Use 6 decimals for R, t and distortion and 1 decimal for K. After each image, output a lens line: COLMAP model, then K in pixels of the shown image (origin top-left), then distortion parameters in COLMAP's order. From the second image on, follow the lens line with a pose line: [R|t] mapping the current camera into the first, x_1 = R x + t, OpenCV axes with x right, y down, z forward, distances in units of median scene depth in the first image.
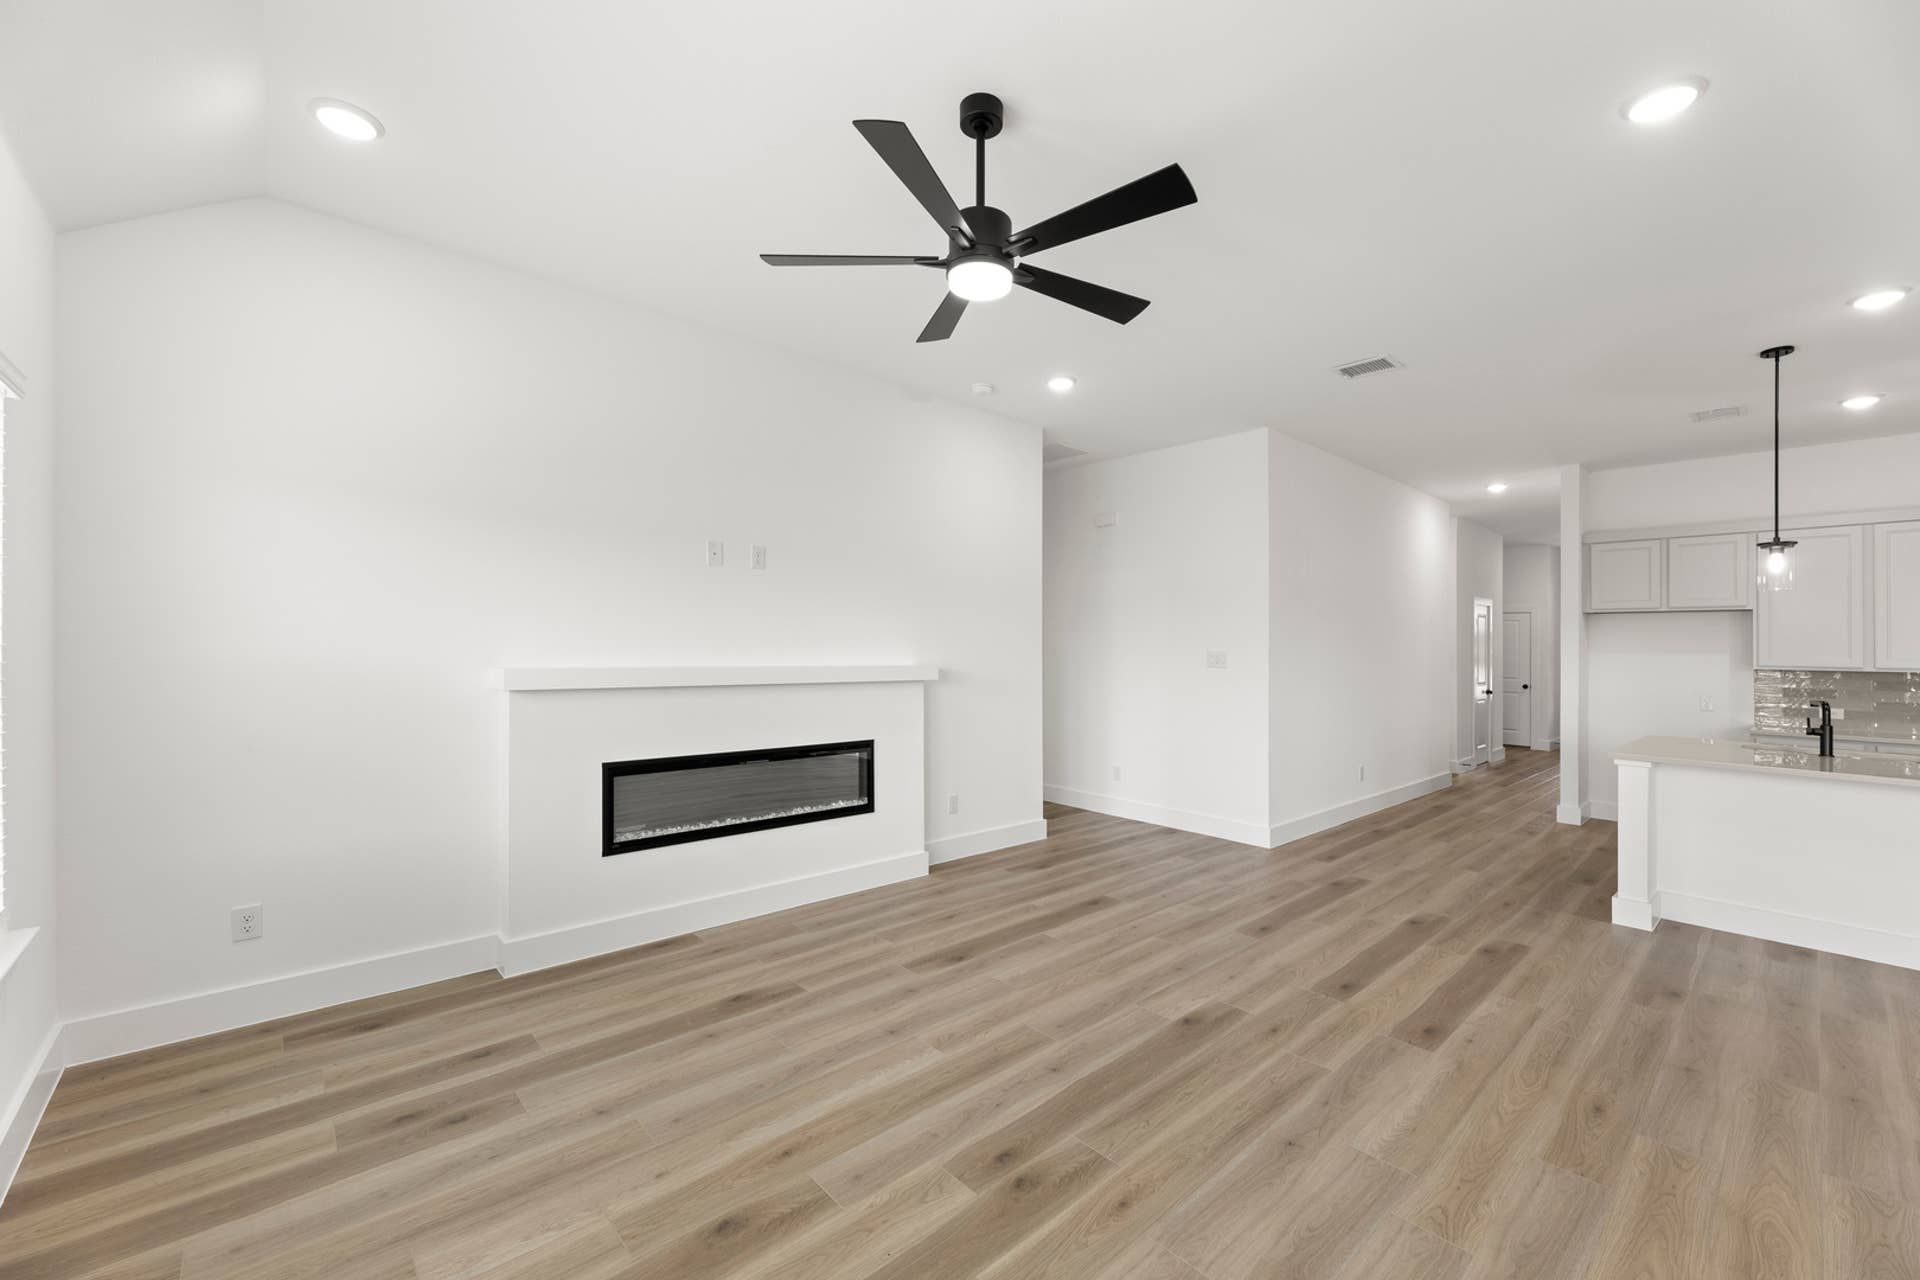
lens RADIAL K [[760.6, 0, 977.3], [0, 760.6, 633.4], [0, 0, 1]] dist [0.002143, 0.000238]
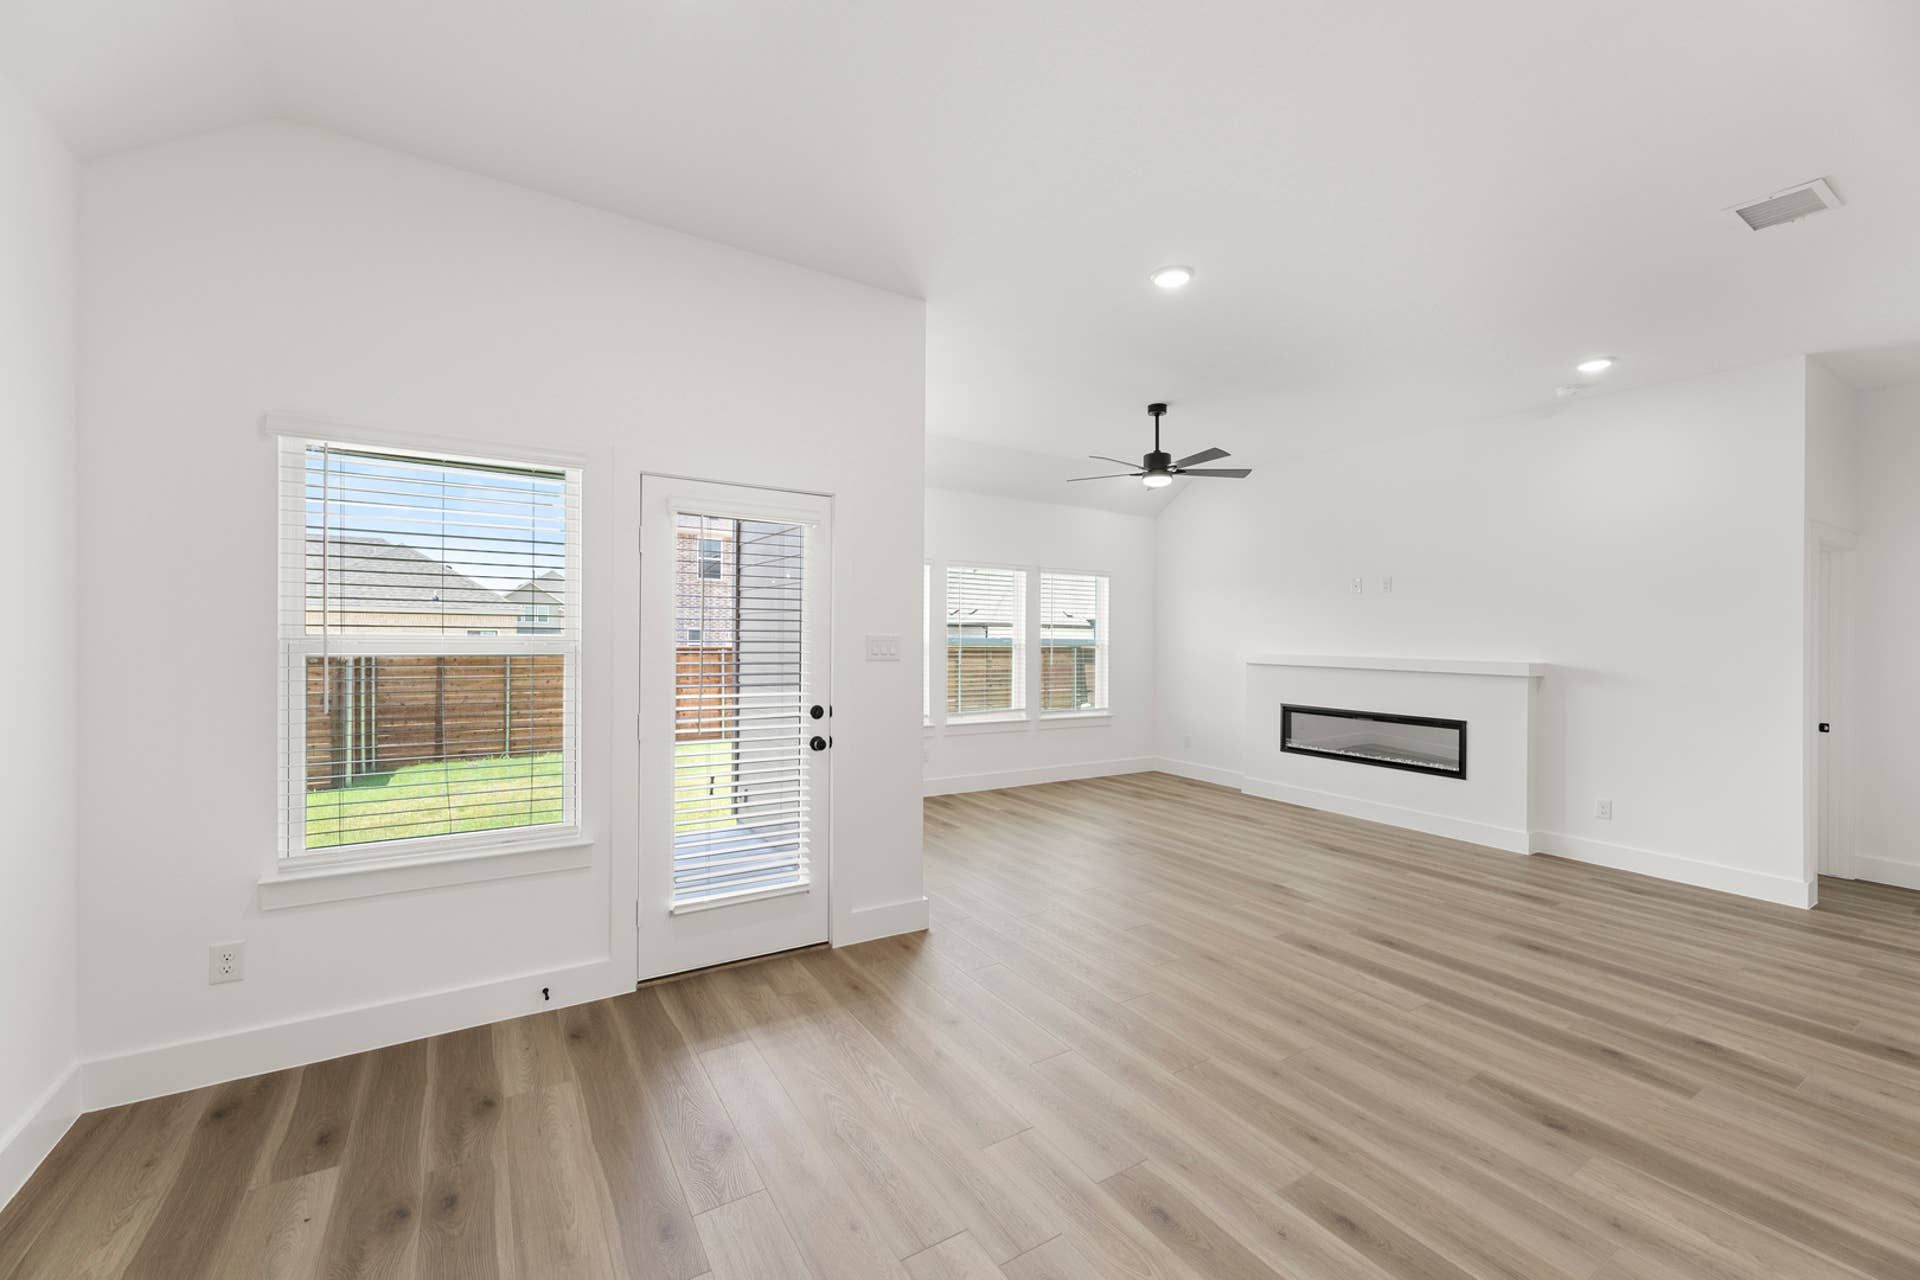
lens RADIAL K [[762.5, 0, 957.0], [0, 762.5, 626.2], [0, 0, 1]] dist [-0.001221, -0.000621]
pose [[-0.182850, -0.030683, -0.982662, 1.359314], [-0.002474, 0.999524, -0.030749, 0.030620], [0.983138, -0.003192, -0.182839, 0.466809]]
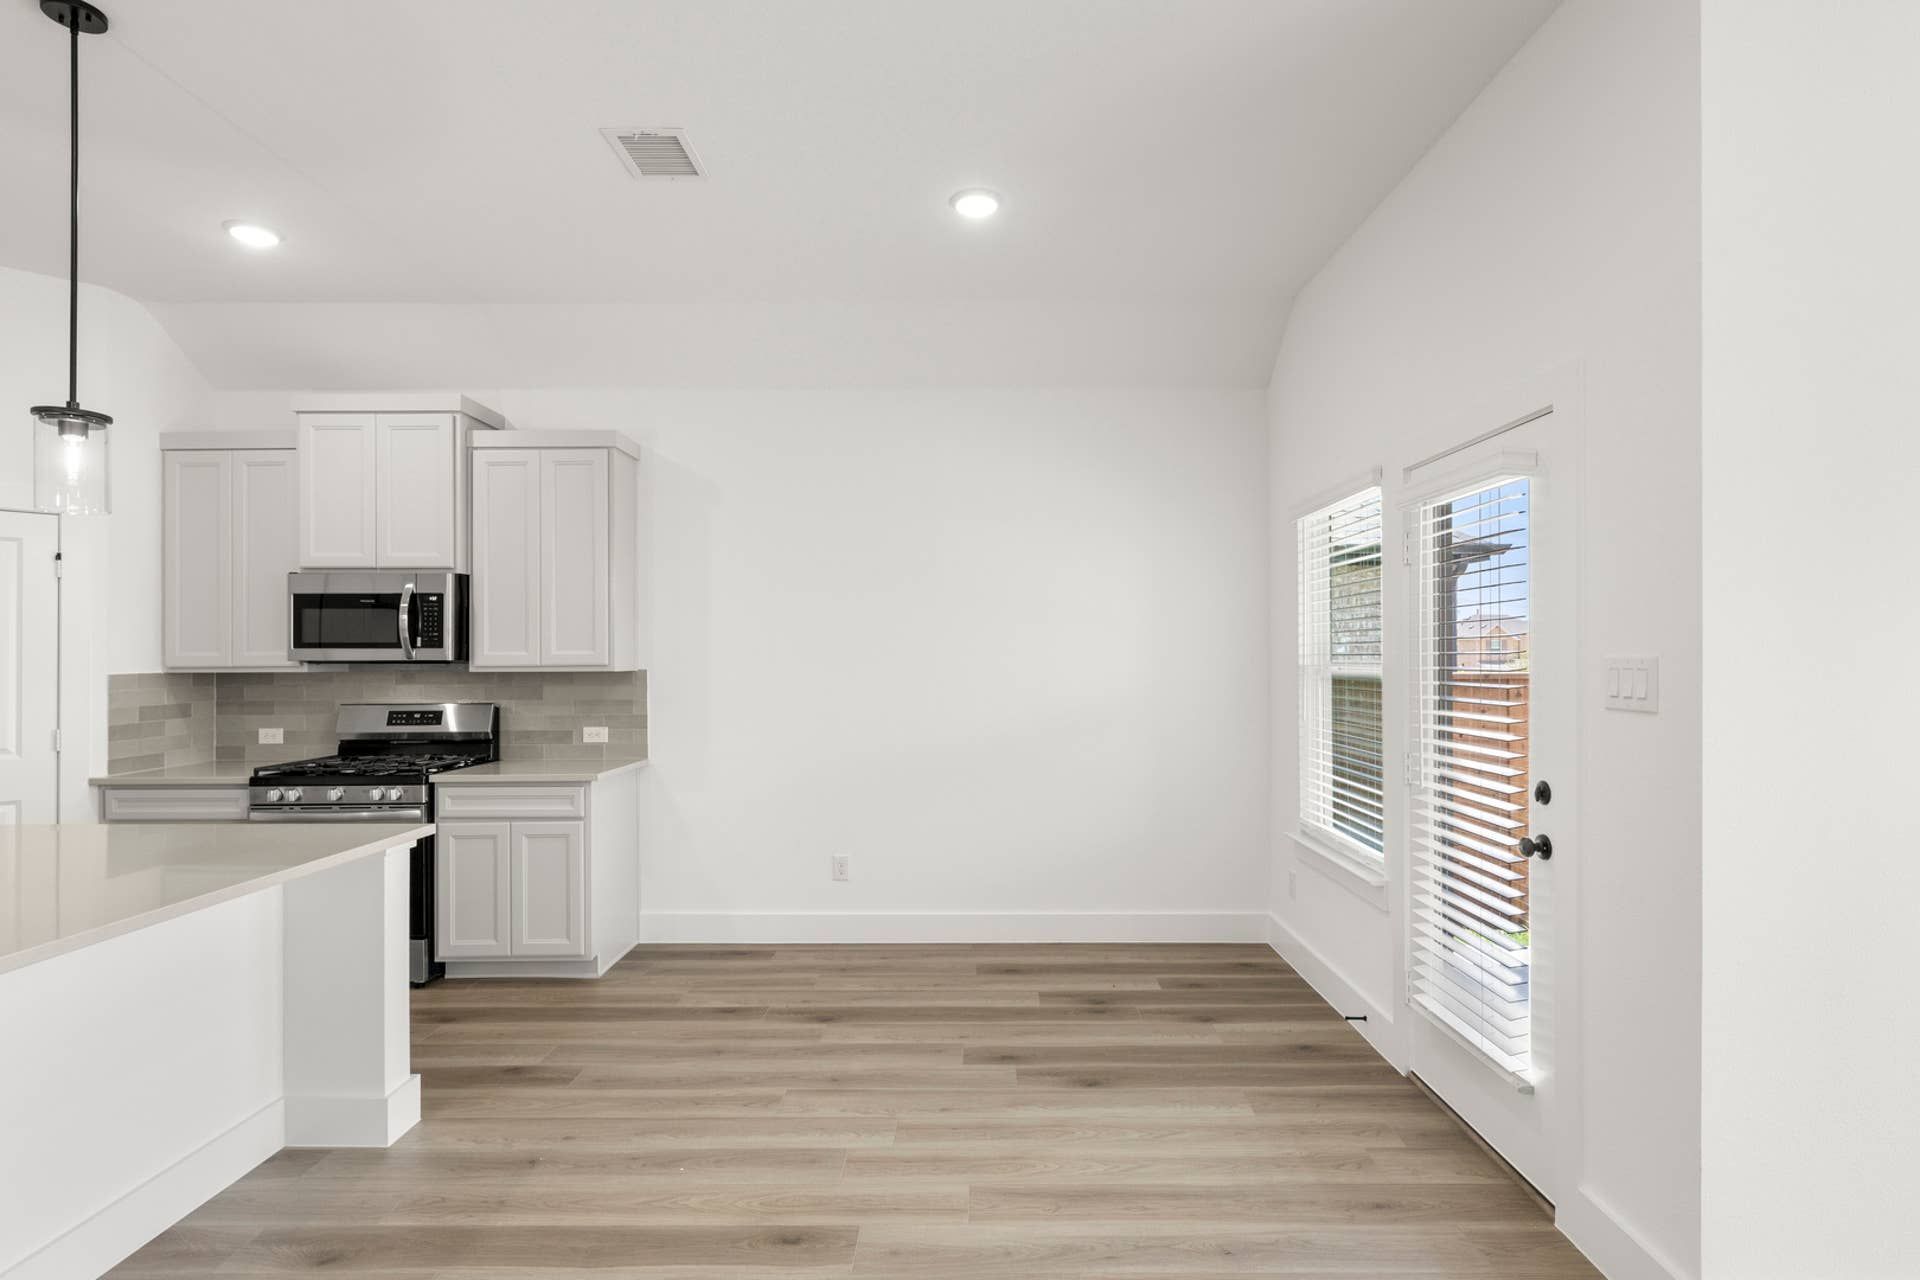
lens RADIAL K [[951.9, 0, 968.7], [0, 951.9, 646.9], [0, 0, 1]] dist [0.001326, -0.000046]
pose [[-0.730854, -0.007651, 0.682491, 0.409819], [-0.019297, 0.999769, -0.009456, 0.020765], [-0.682261, -0.020081, -0.730833, 0.854044]]
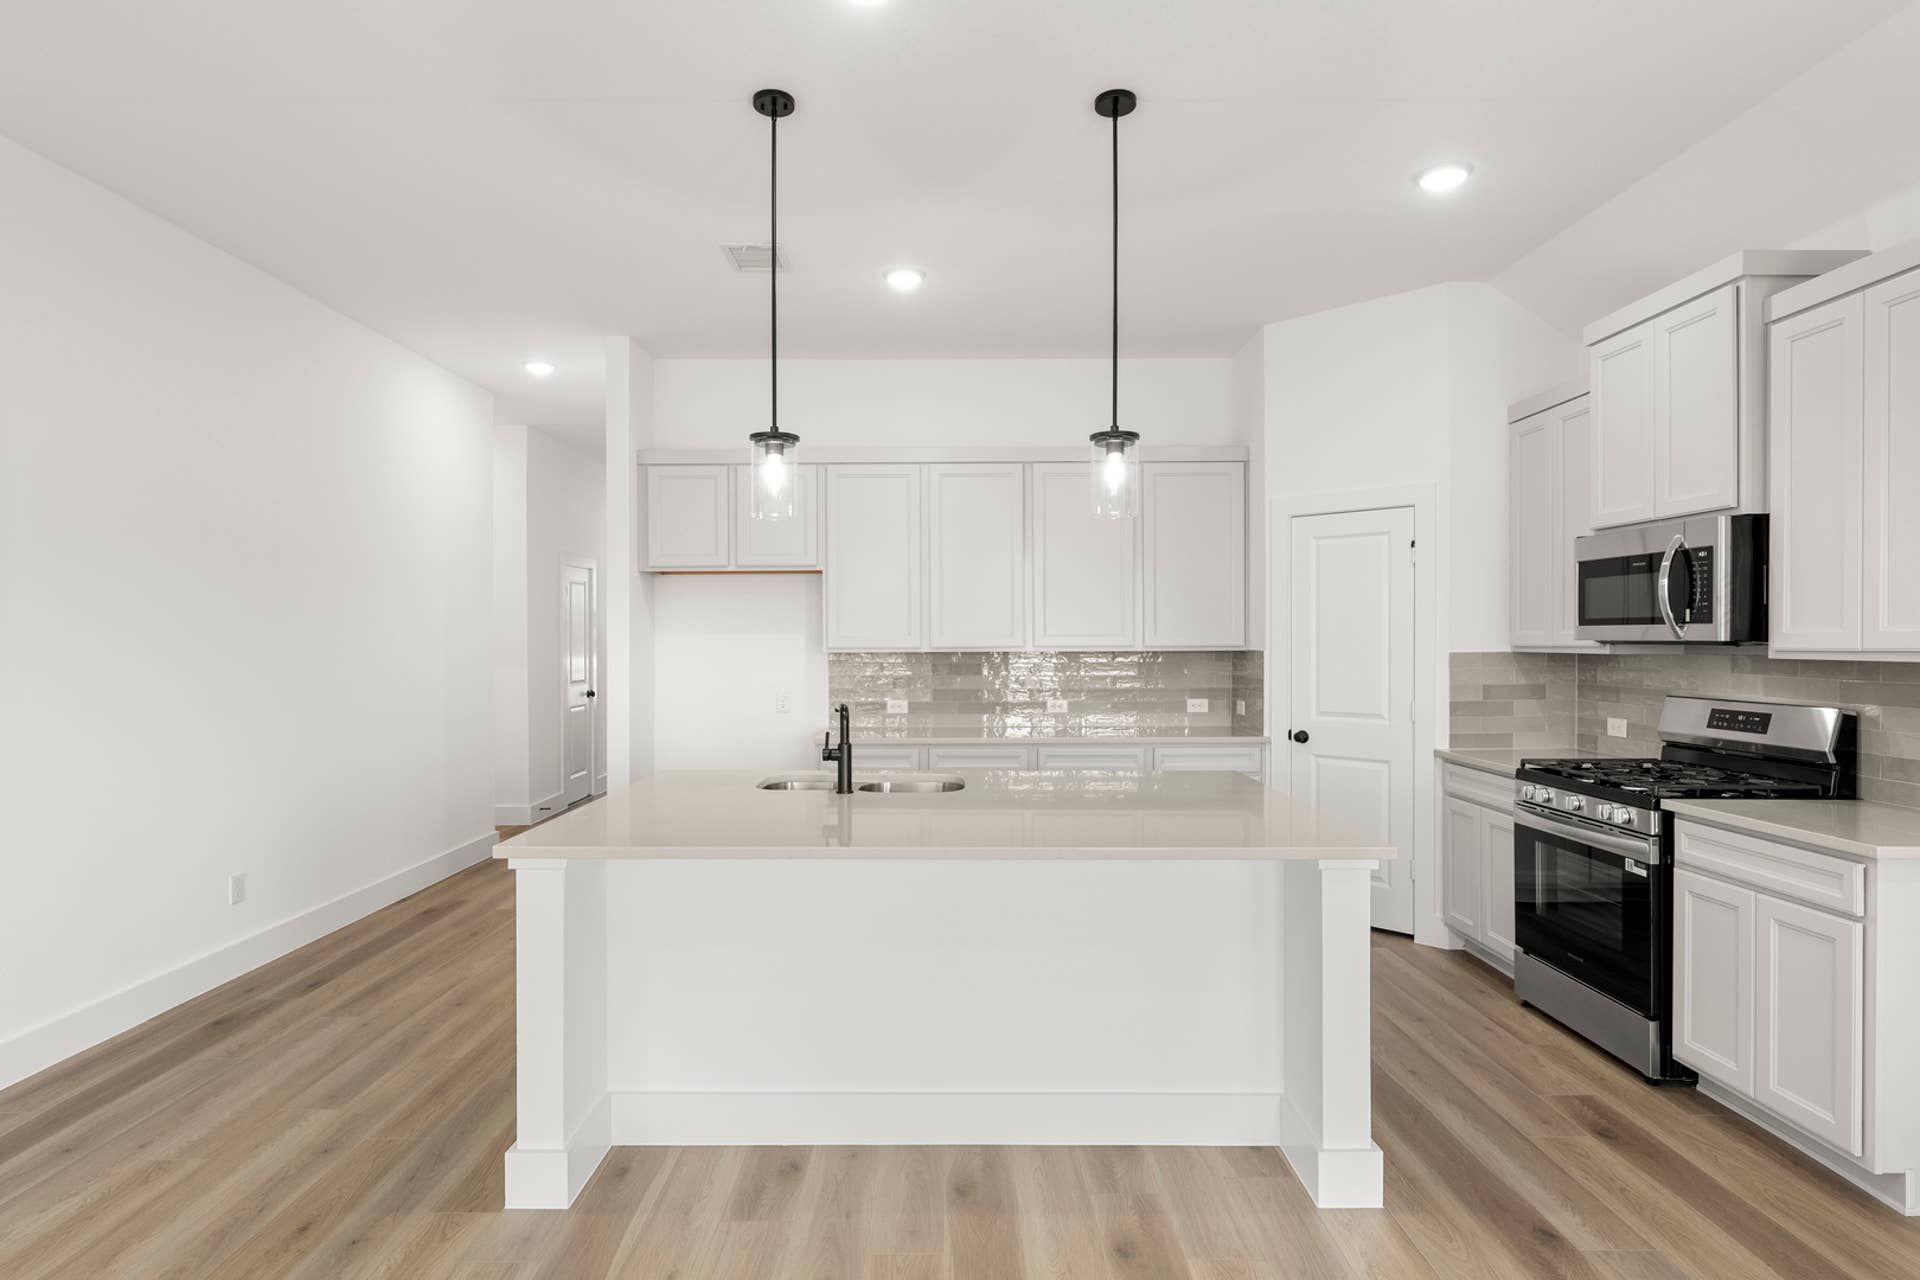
lens RADIAL K [[990.5, 0, 942.9], [0, 990.5, 655.5], [0, 0, 1]] dist [-0.001020, -0.000197]
pose [[0.676725, -0.031529, 0.735560, 0.581204], [0.001628, 0.999144, 0.041329, 0.015238], [-0.736234, -0.026771, 0.676198, 0.400664]]
